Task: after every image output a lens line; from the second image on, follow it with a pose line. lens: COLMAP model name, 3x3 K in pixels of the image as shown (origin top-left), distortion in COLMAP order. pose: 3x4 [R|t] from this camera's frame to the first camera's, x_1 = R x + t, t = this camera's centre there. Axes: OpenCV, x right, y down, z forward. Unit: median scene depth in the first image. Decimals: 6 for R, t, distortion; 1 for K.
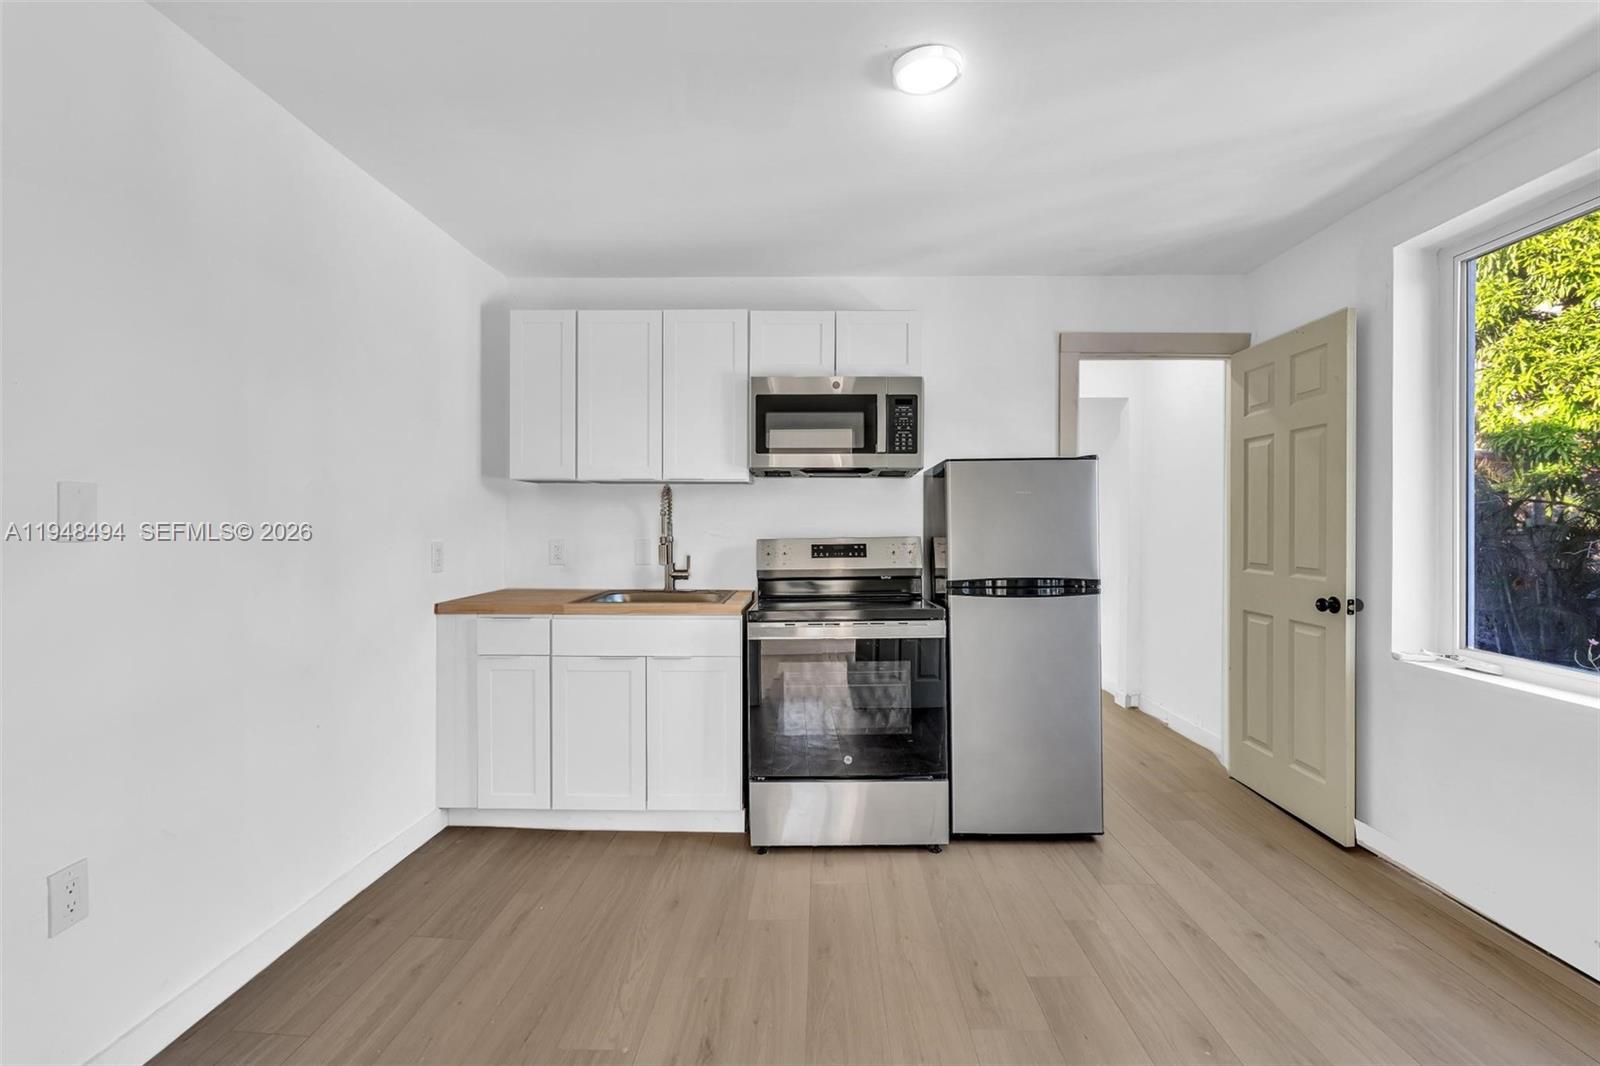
lens RADIAL K [[723.6, 0, 795.8], [0, 723.6, 527.3], [0, 0, 1]] dist [-0.001127, 0.000131]
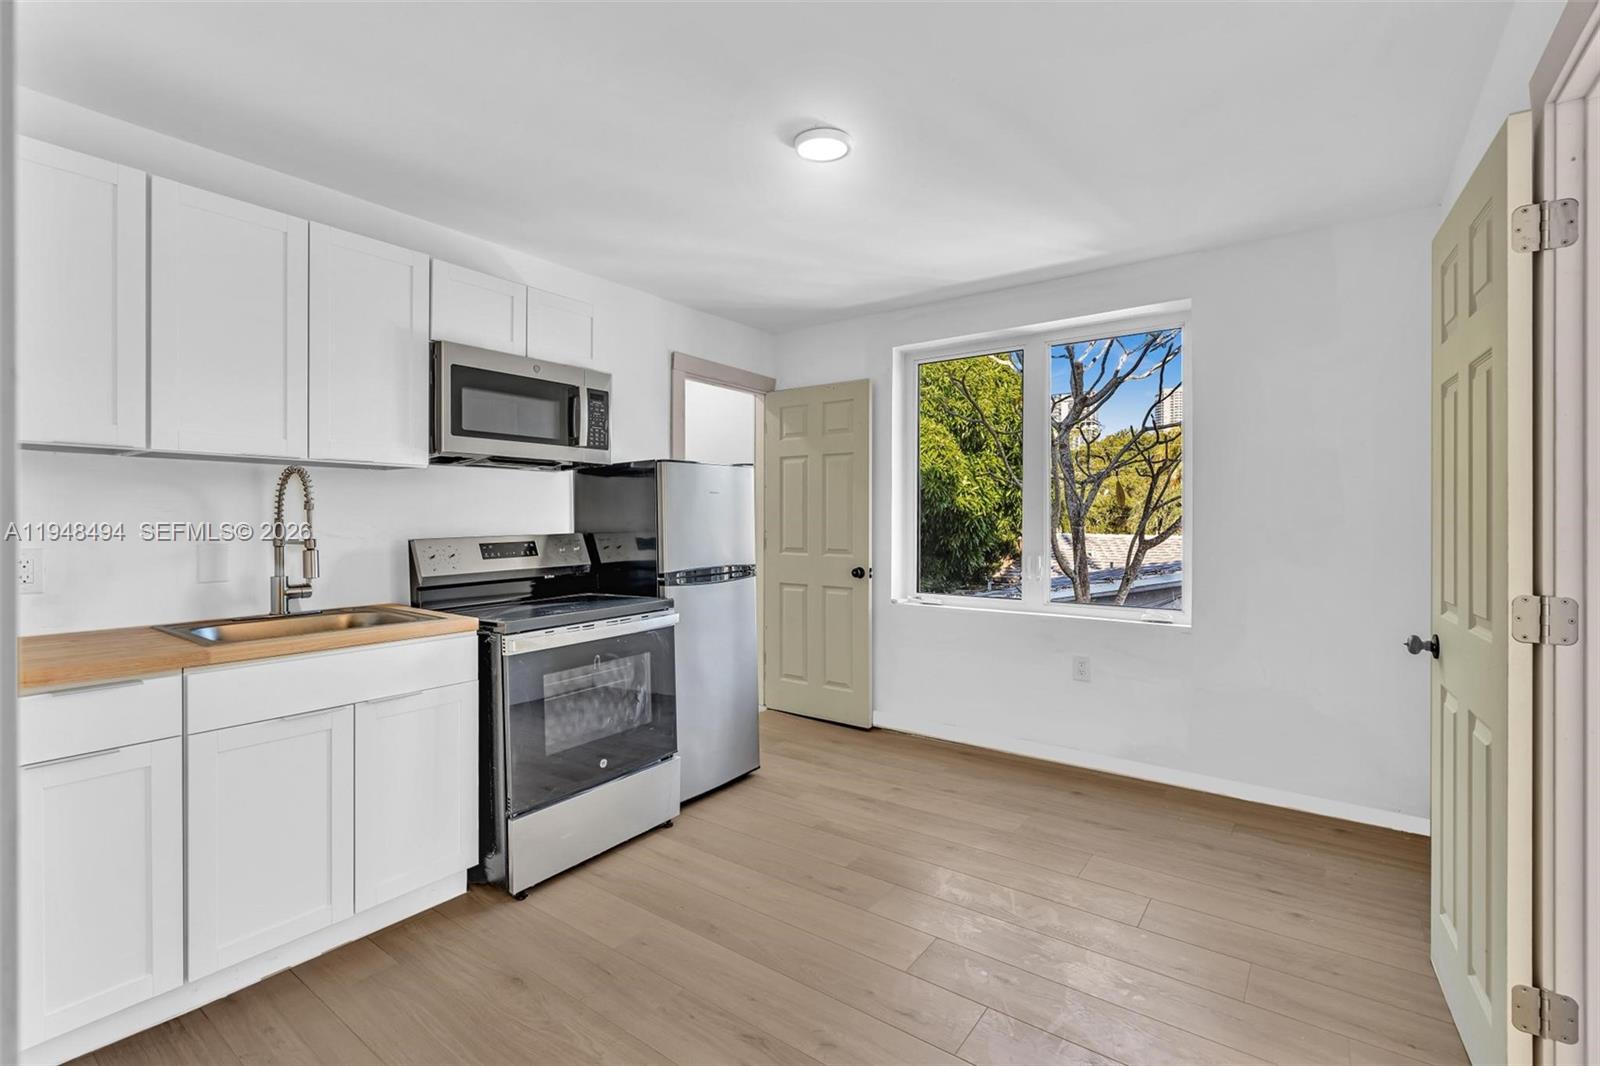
lens RADIAL K [[723.6, 0, 795.8], [0, 723.6, 527.3], [0, 0, 1]] dist [-0.001127, 0.000131]
pose [[0.574463, -0.010222, 0.818467, -0.524940], [0.005946, 0.999948, 0.008315, -0.001306], [-0.818509, 0.000090, 0.574493, 0.213988]]
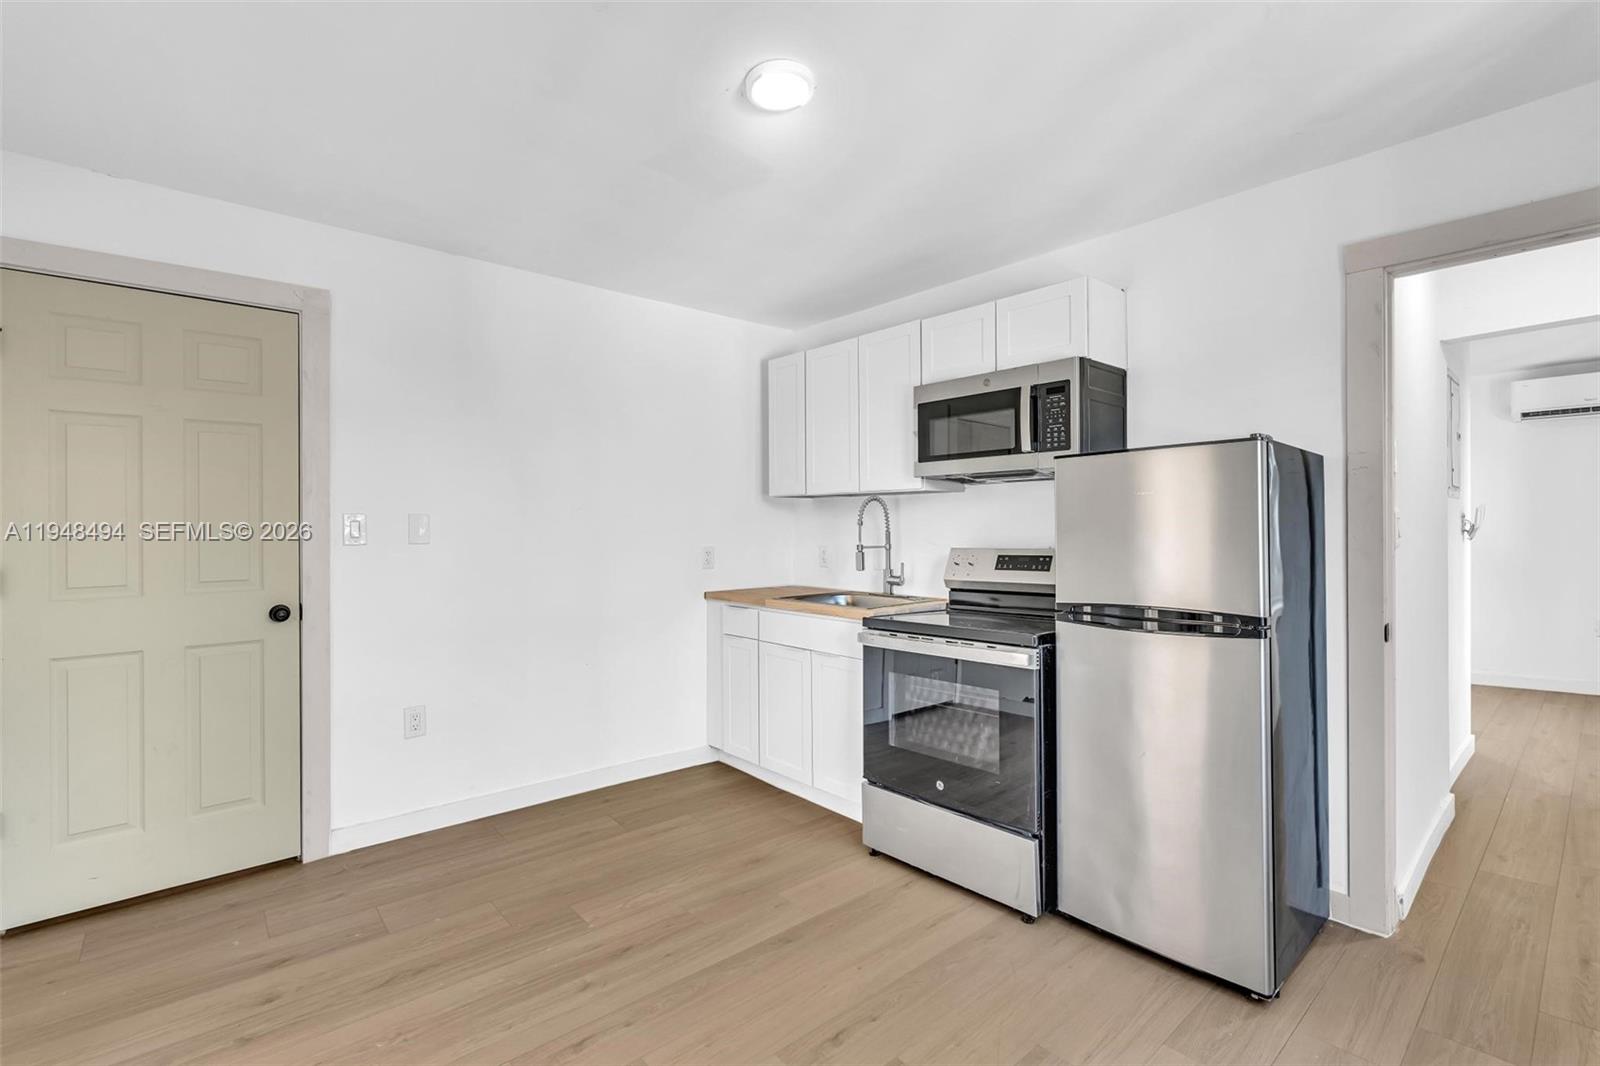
lens RADIAL K [[714.8, 0, 801.7], [0, 714.8, 528.9], [0, 0, 1]] dist [-0.000990, 0.000213]
pose [[0.684325, -0.000381, -0.729177, 0.576090], [-0.002763, 0.999991, -0.003116, -0.007020], [0.729172, 0.004147, 0.684318, 0.215520]]
